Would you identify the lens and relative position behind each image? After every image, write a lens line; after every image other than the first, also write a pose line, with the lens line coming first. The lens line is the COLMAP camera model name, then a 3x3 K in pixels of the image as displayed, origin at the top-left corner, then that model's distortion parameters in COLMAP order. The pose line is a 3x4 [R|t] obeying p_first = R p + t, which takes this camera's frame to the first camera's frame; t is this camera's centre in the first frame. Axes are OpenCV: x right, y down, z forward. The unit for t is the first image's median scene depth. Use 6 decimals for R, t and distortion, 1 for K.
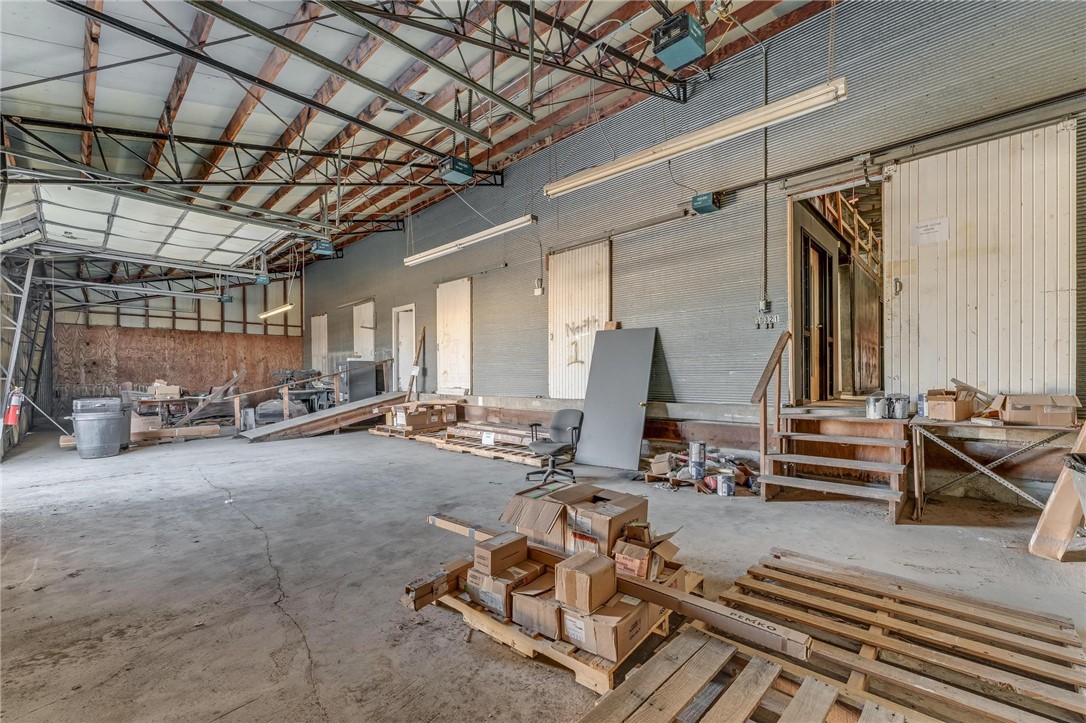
lens RADIAL K [[435.2, 0, 542.6], [0, 435.2, 378.5], [0, 0, 1]] dist [0.000929, 0.000078]
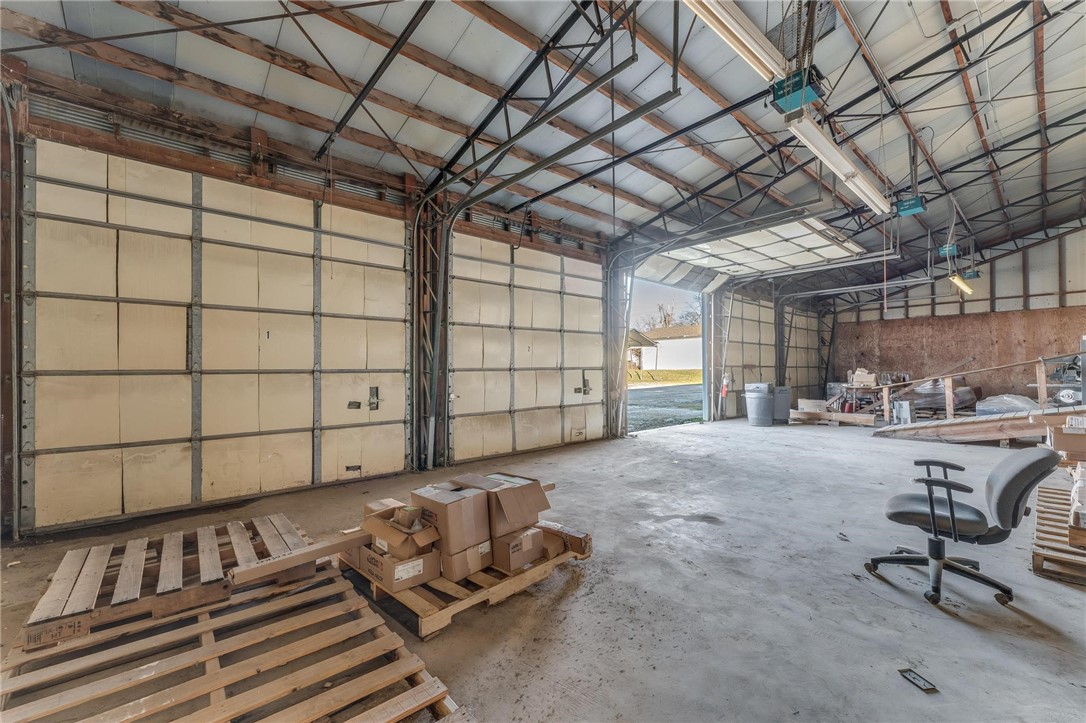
lens RADIAL K [[435.2, 0, 543.0], [0, 435.2, 364.9], [0, 0, 1]] dist [0.000929, 0.000078]
pose [[-0.073269, -0.003145, -0.997307, 0.198135], [0.002026, 0.999992, -0.003302, -0.002929], [0.997310, -0.002262, -0.073262, 0.218617]]
